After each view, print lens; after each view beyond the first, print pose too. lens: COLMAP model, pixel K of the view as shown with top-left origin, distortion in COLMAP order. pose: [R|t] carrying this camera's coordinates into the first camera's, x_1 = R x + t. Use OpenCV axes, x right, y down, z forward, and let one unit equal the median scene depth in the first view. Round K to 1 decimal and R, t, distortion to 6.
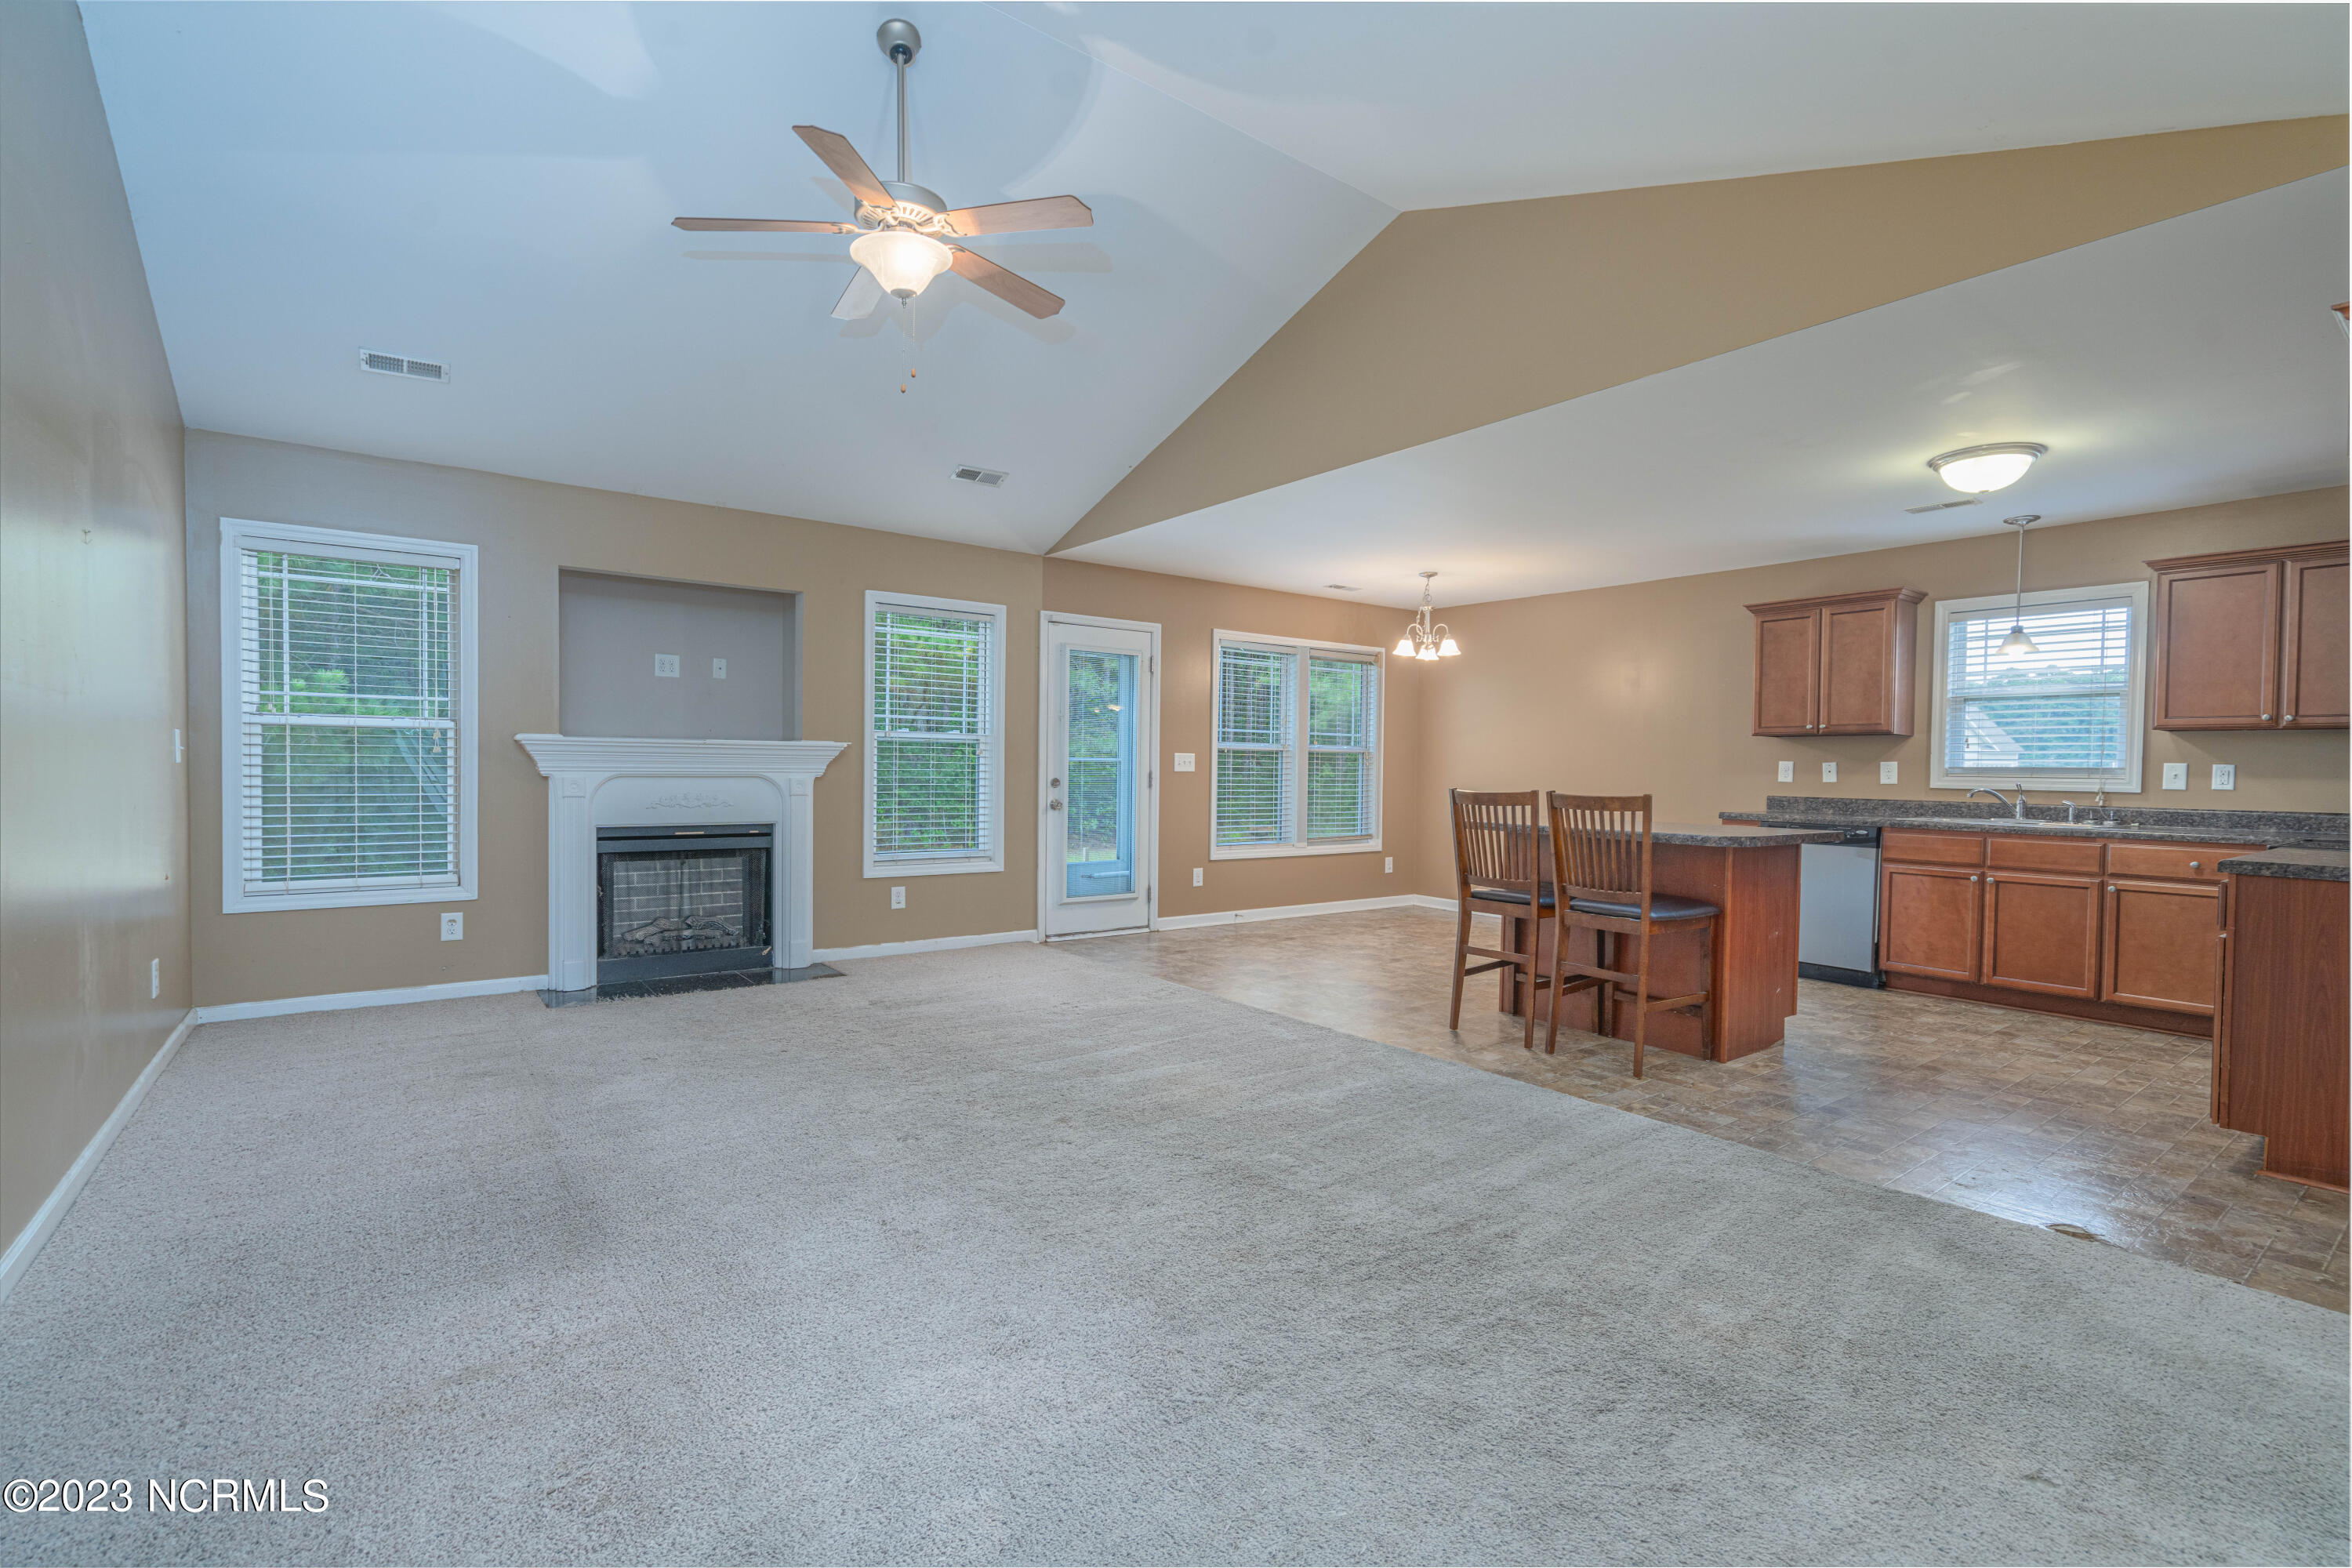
lens RADIAL K [[1065.7, 0, 1164.2], [0, 1065.7, 790.2], [0, 0, 1]] dist [-0.009610, 0.002621]
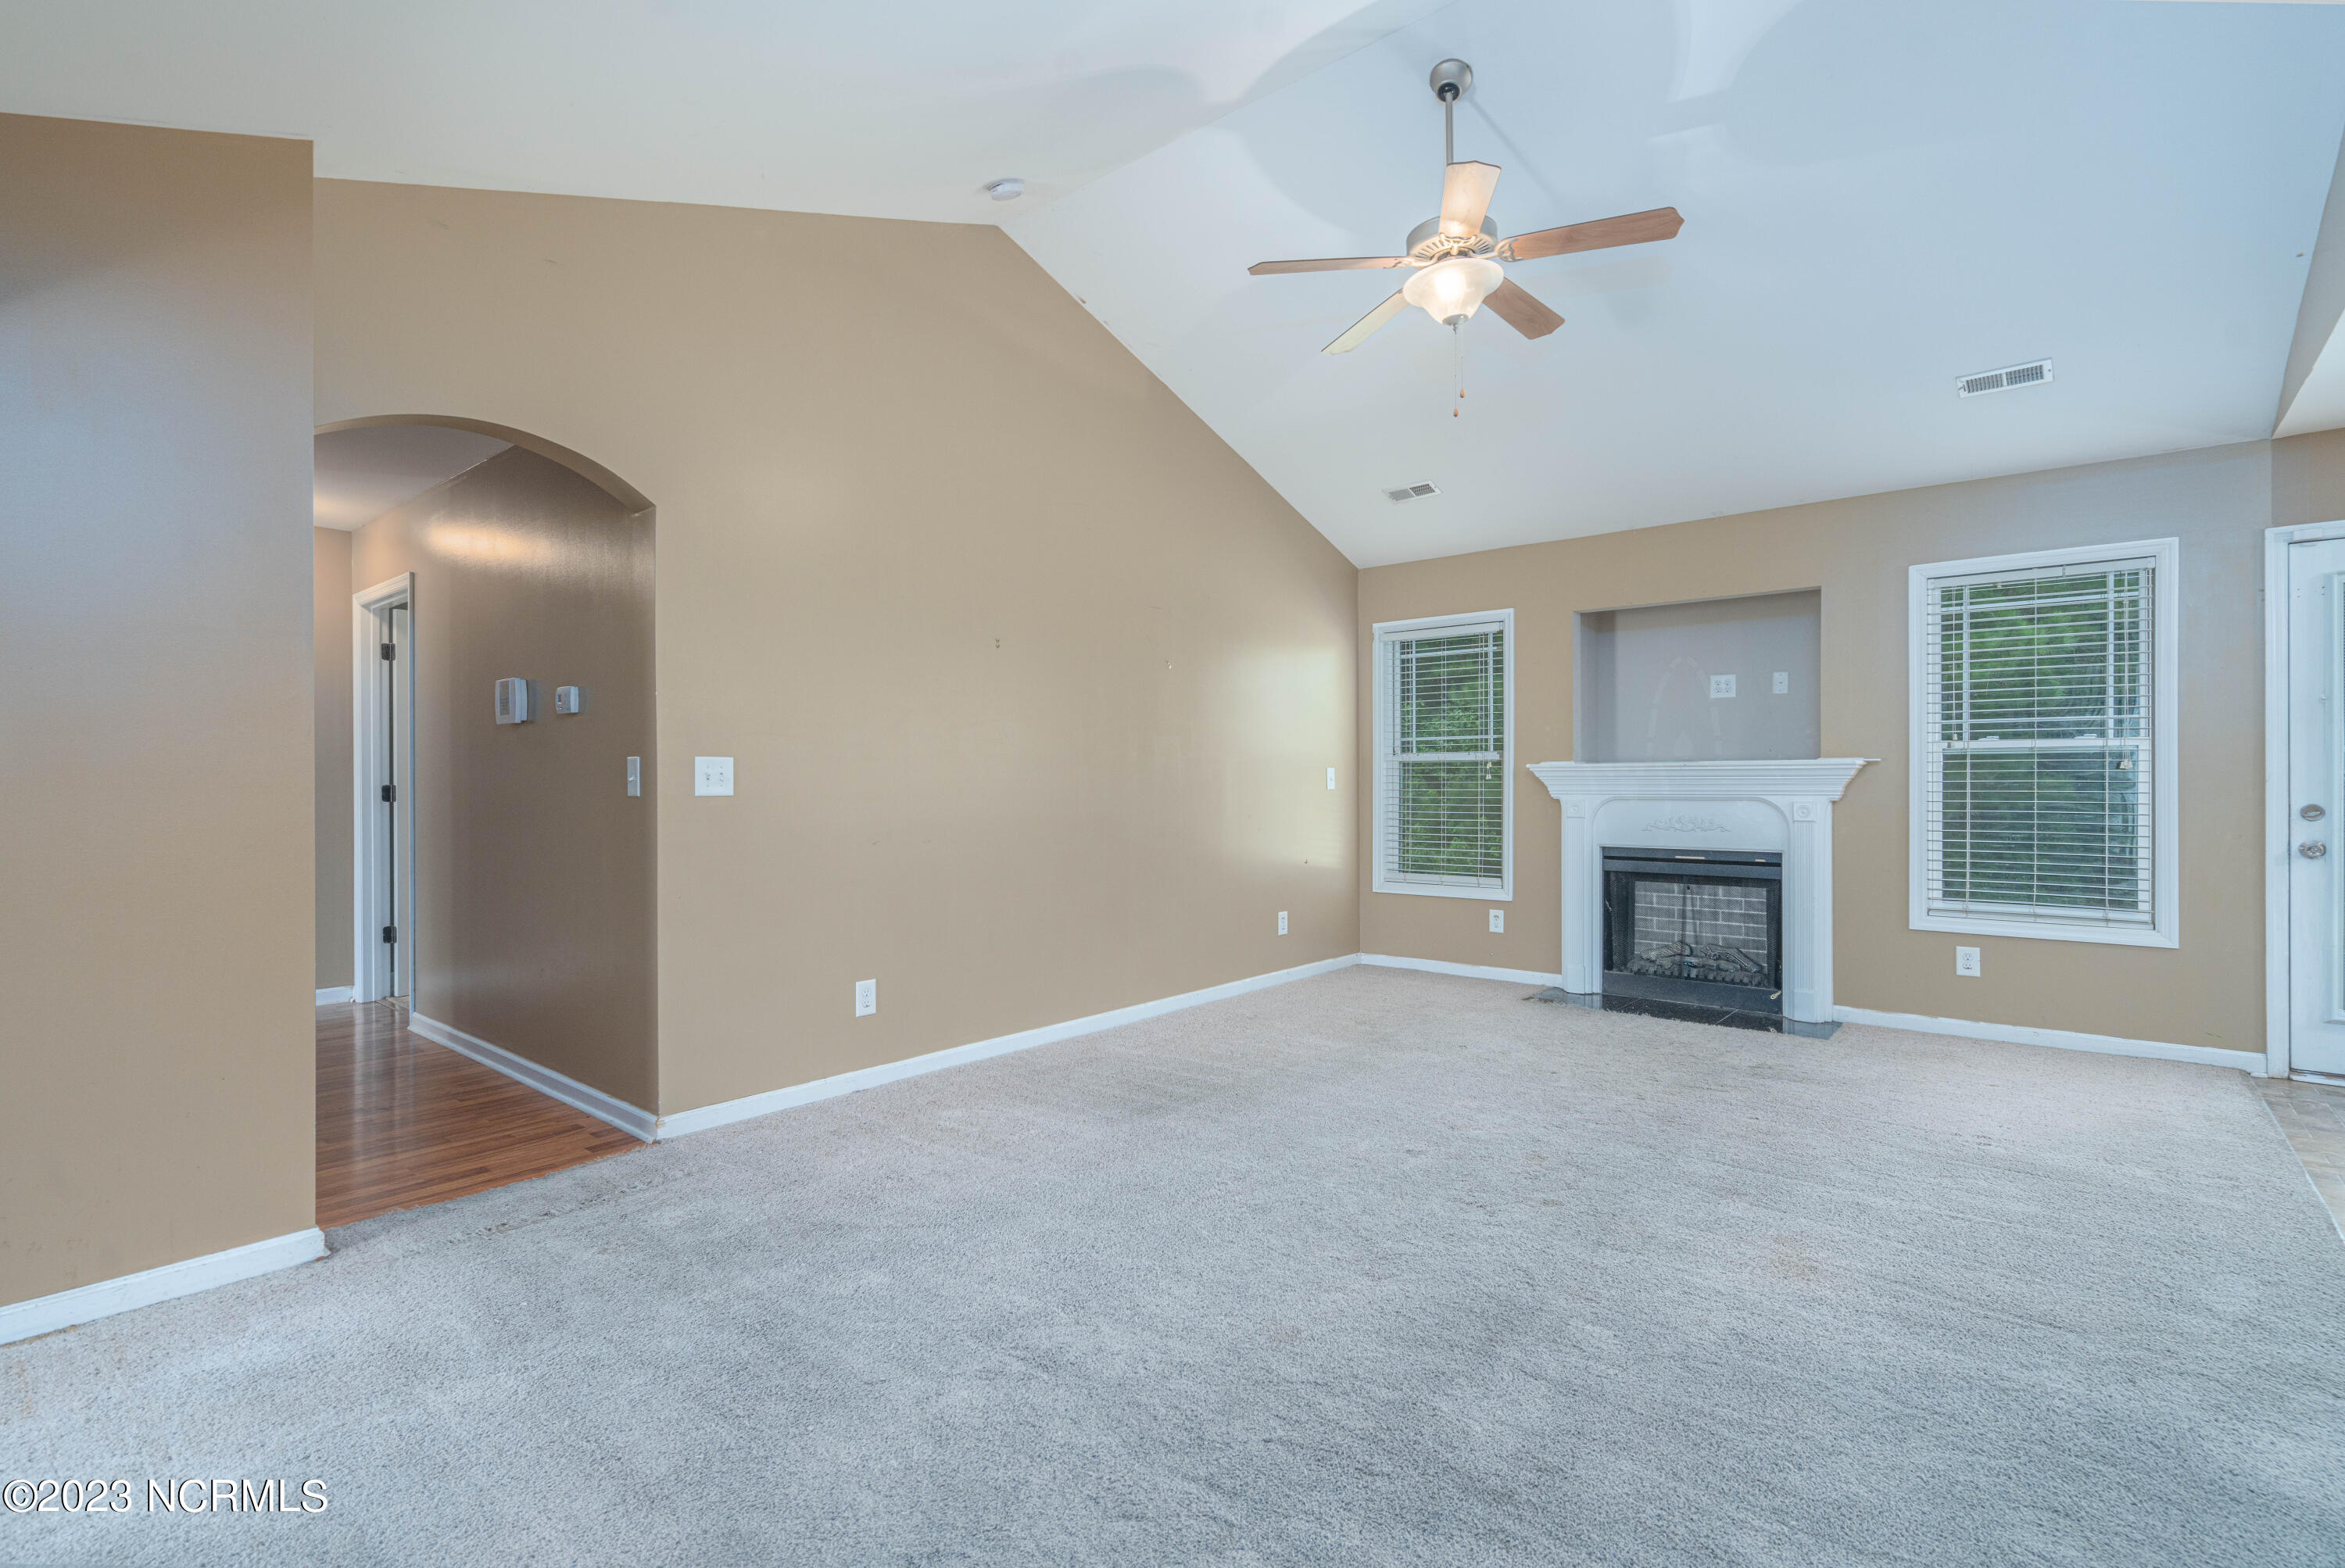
lens RADIAL K [[1062.5, 0, 1146.1], [0, 1062.5, 790.5], [0, 0, 1]] dist [-0.009610, 0.002621]
pose [[0.221396, -0.007575, -0.975154, 0.407176], [-0.017024, 0.999787, -0.011632, -0.001540], [0.975035, 0.019177, 0.221220, 0.305435]]
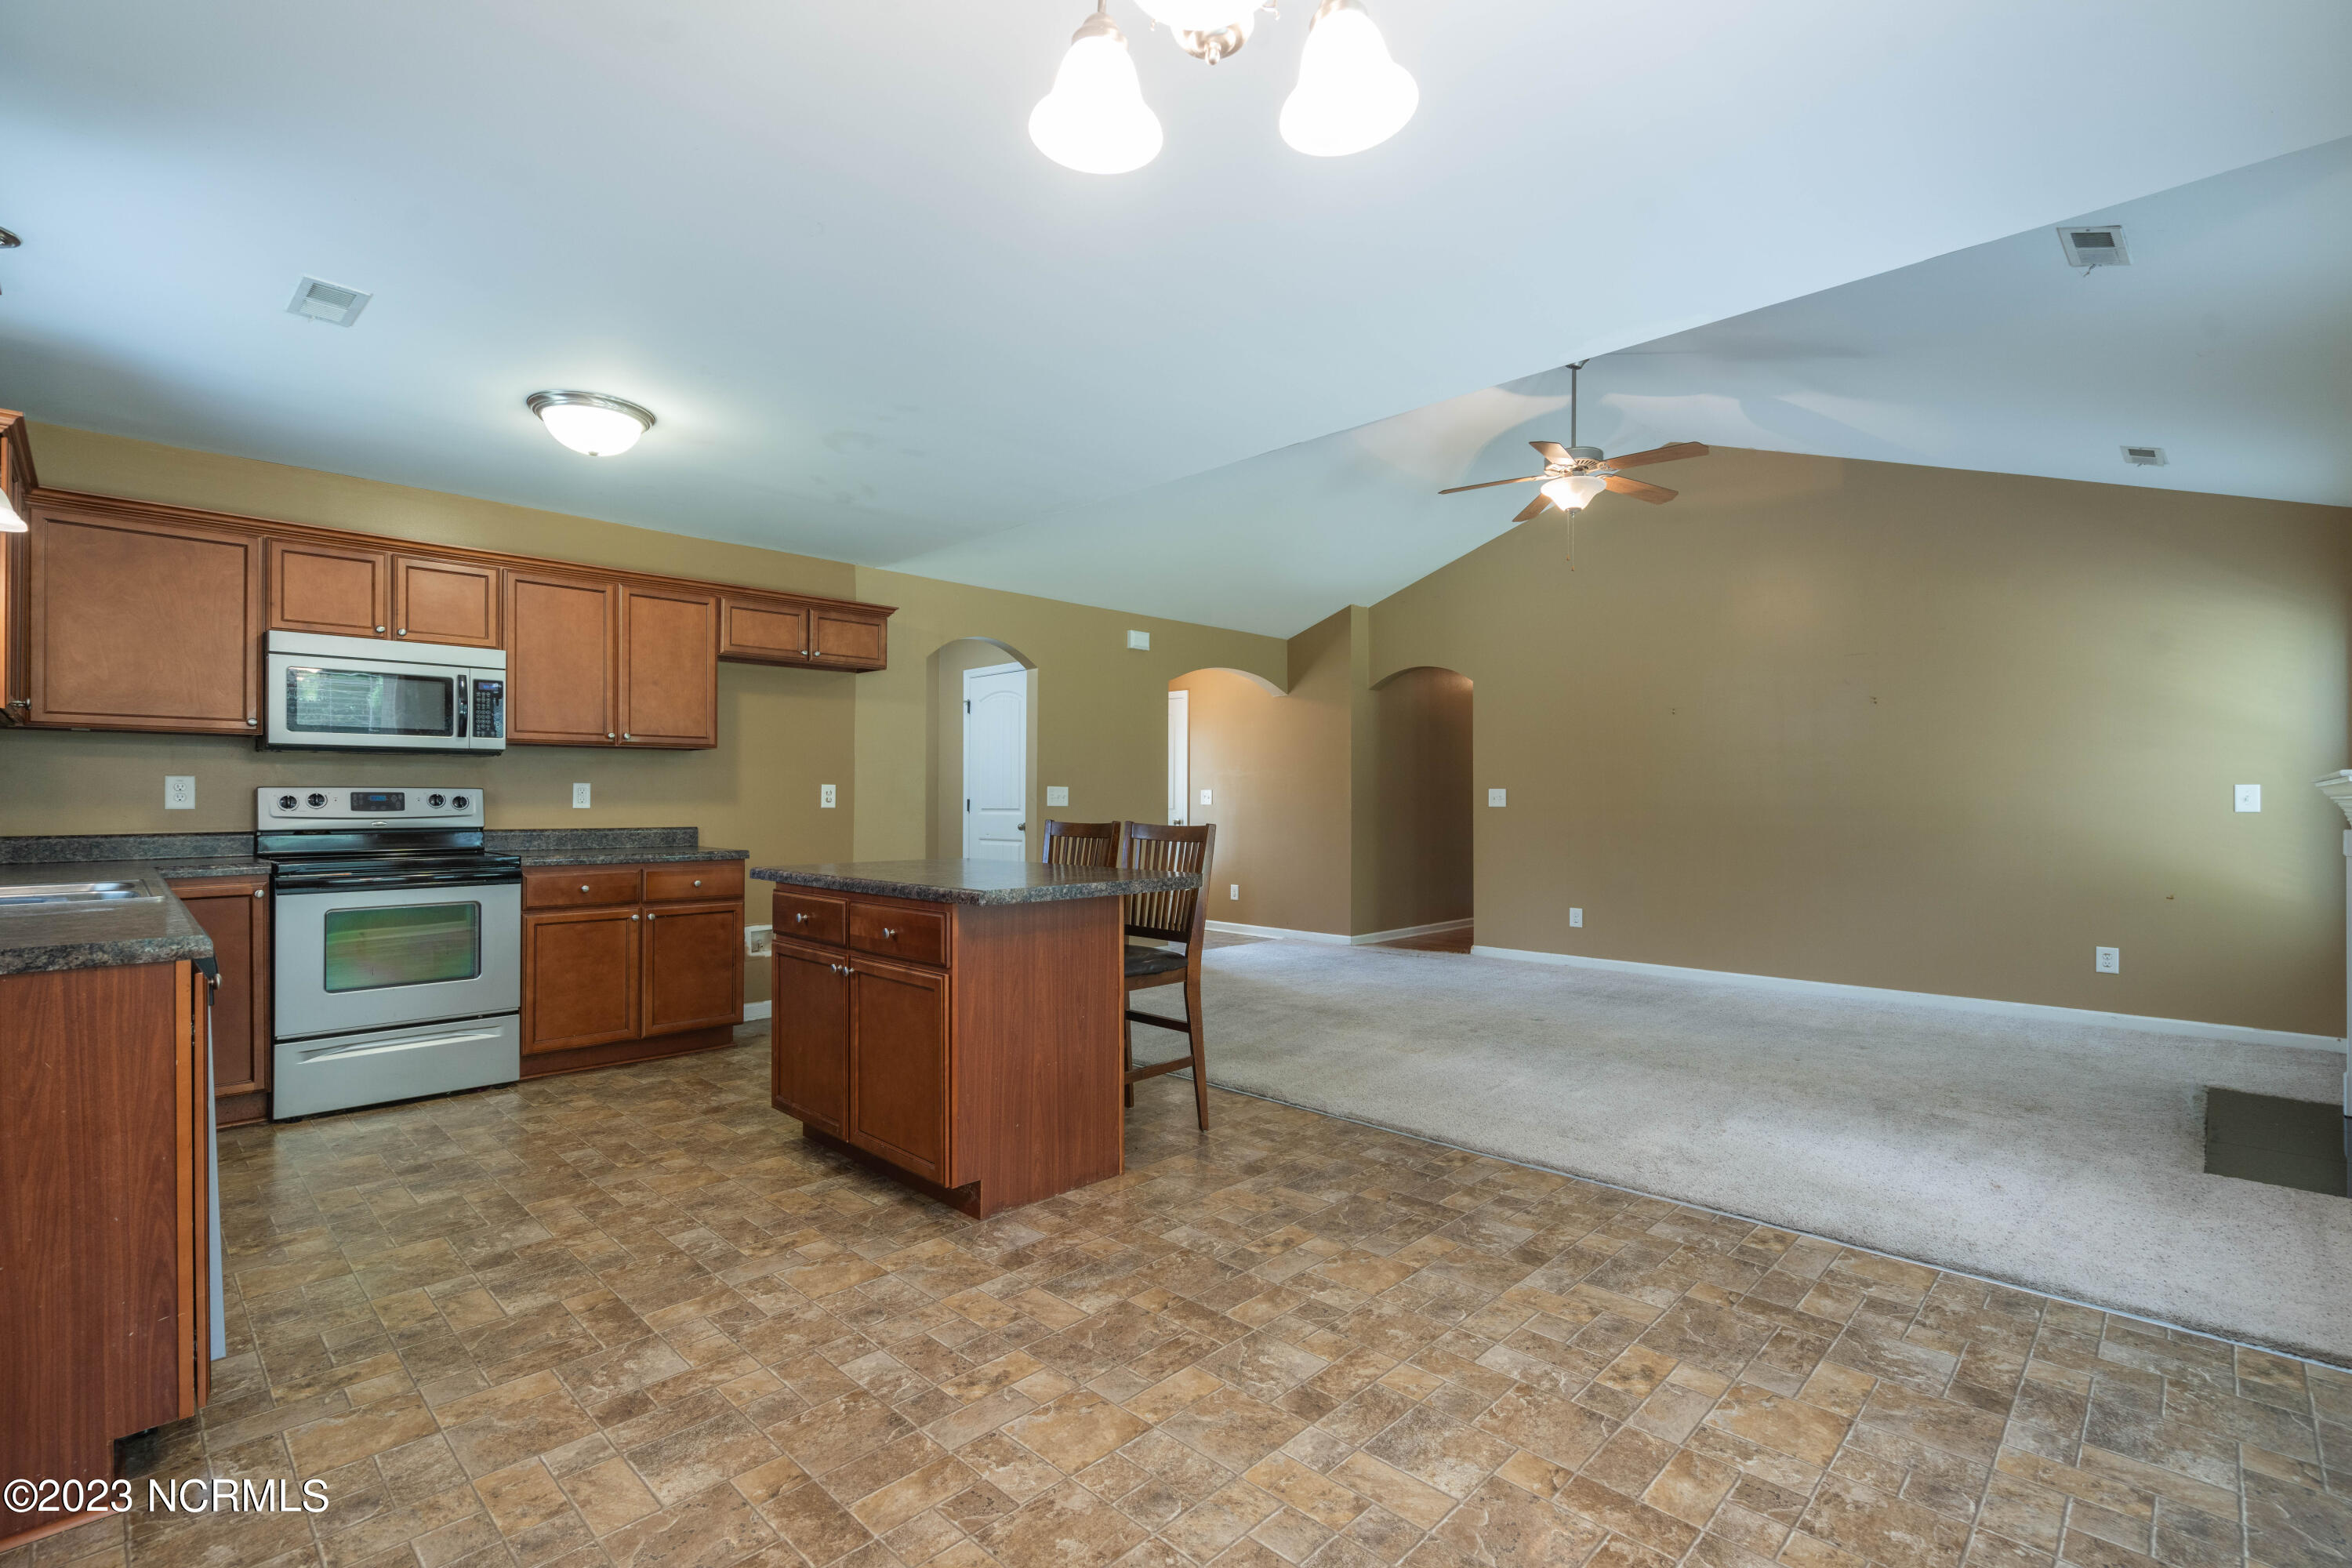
lens RADIAL K [[1065.7, 0, 1178.1], [0, 1065.7, 799.4], [0, 0, 1]] dist [-0.009610, 0.002621]
pose [[-0.986922, -0.016251, -0.160377, 0.363061], [-0.019658, 0.999613, 0.019683, -0.030193], [0.159995, 0.022578, -0.986860, 1.521294]]
